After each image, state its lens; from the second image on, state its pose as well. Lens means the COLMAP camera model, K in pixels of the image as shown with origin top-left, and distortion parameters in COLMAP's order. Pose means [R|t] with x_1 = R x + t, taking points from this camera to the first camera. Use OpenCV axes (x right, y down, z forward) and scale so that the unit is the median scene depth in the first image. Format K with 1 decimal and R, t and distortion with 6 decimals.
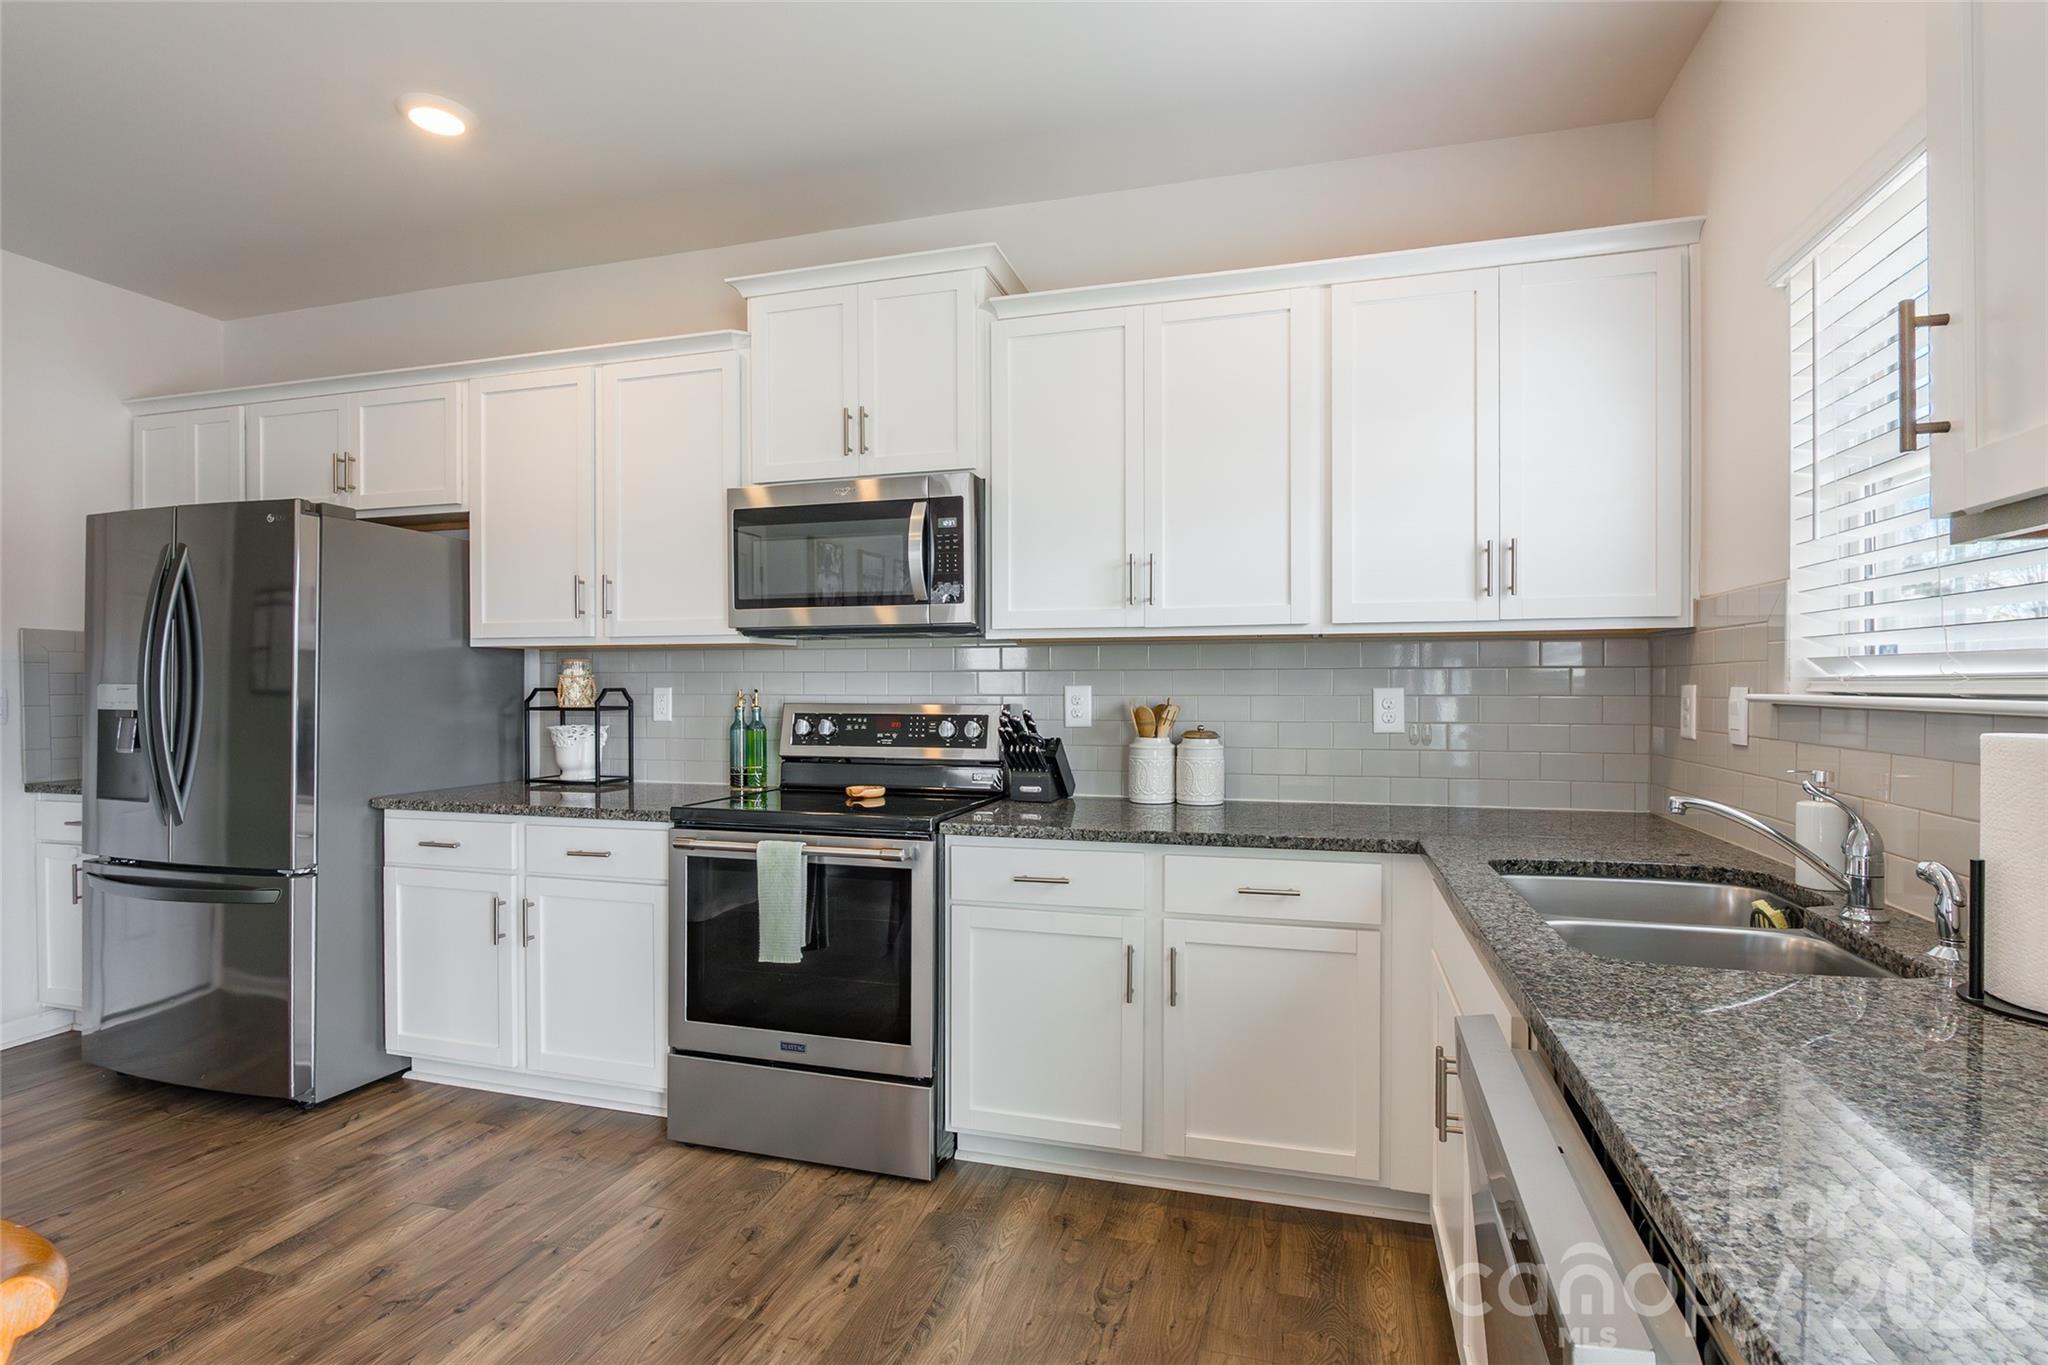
lens RADIAL K [[944.8, 0, 1044.1], [0, 944.8, 696.9], [0, 0, 1]] dist [-0.012484, 0.001619]
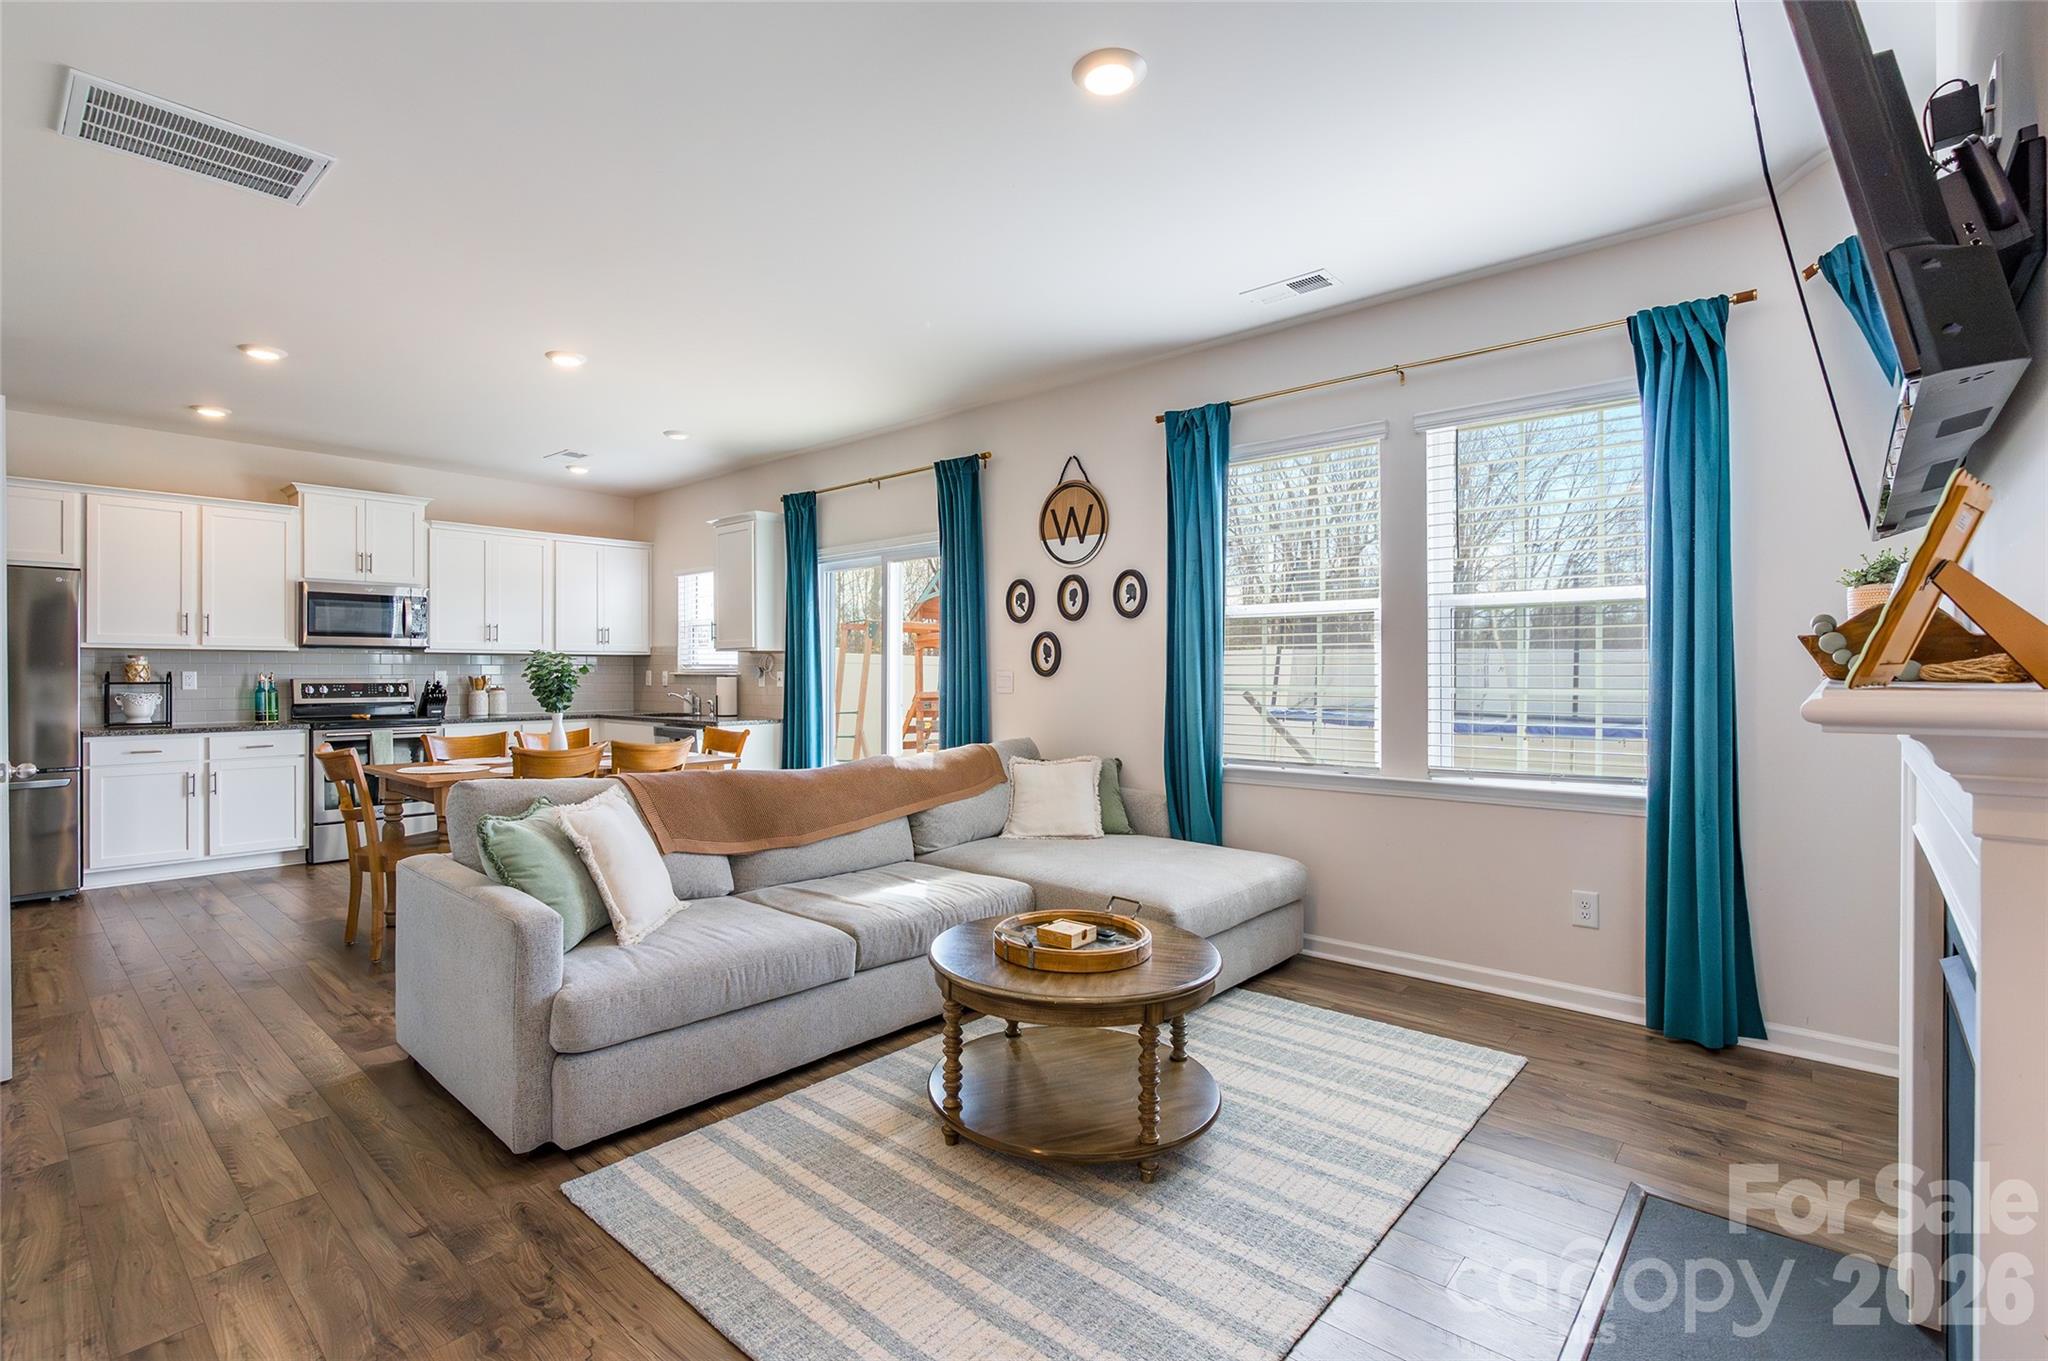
lens RADIAL K [[944.8, 0, 965.6], [0, 944.8, 687.4], [0, 0, 1]] dist [-0.012484, 0.001619]
pose [[0.459020, -0.011964, 0.888345, -1.634588], [0.013263, 0.999890, 0.006613, 0.035788], [-0.888327, 0.008746, 0.459128, -1.439732]]
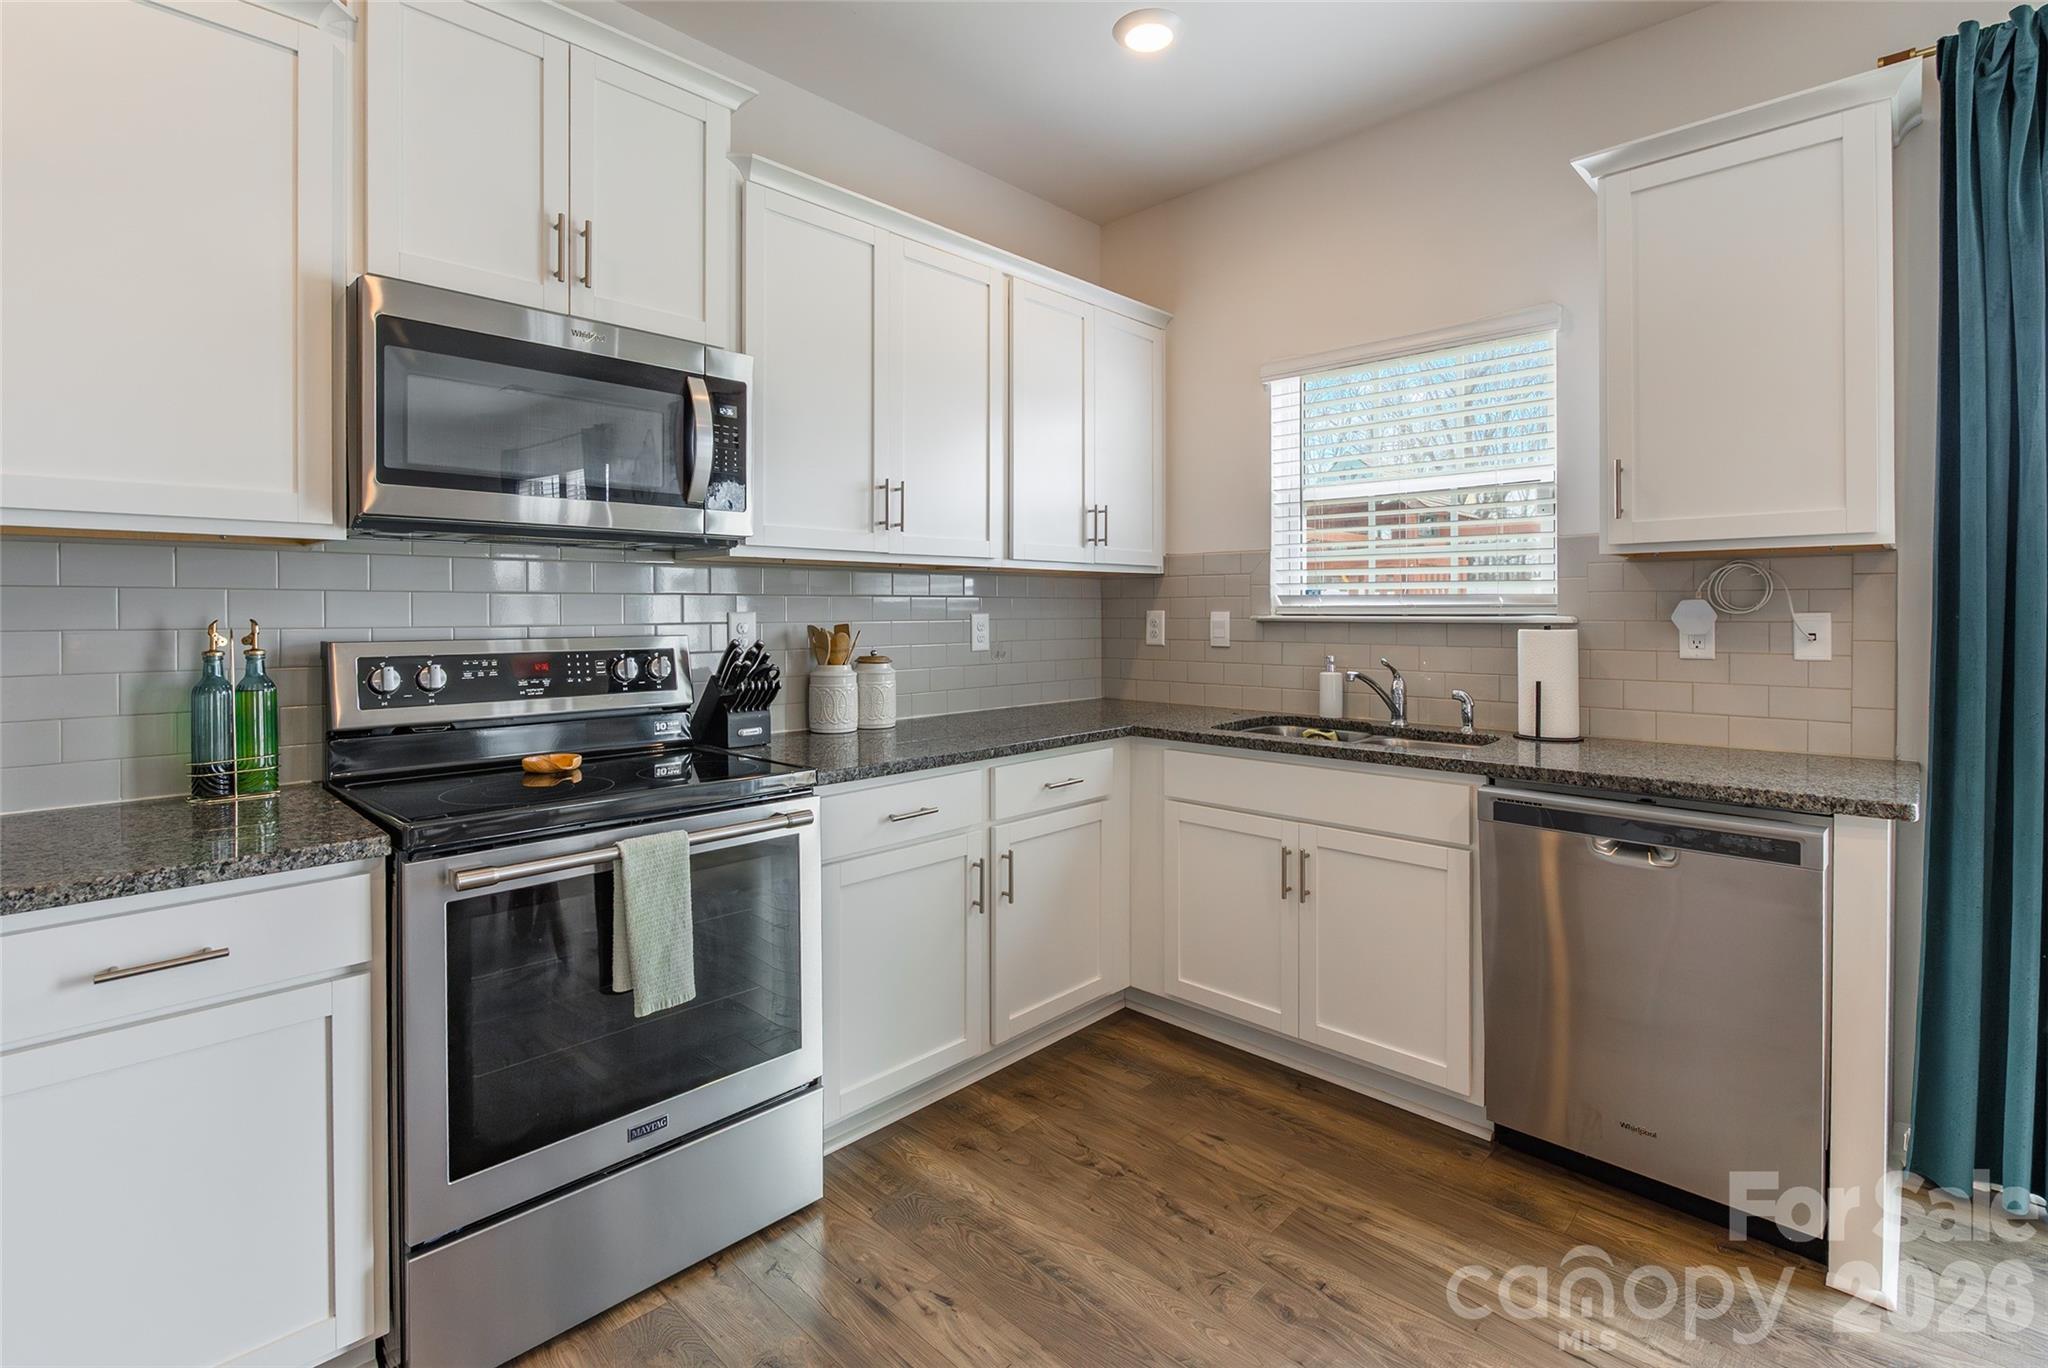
lens RADIAL K [[944.8, 0, 1006.3], [0, 944.8, 628.1], [0, 0, 1]] dist [-0.012484, 0.001619]
pose [[0.483844, -0.014348, 0.875037, -0.672353], [0.015313, 0.999851, 0.007927, -0.000213], [-0.875021, 0.009564, 0.483991, 0.386026]]
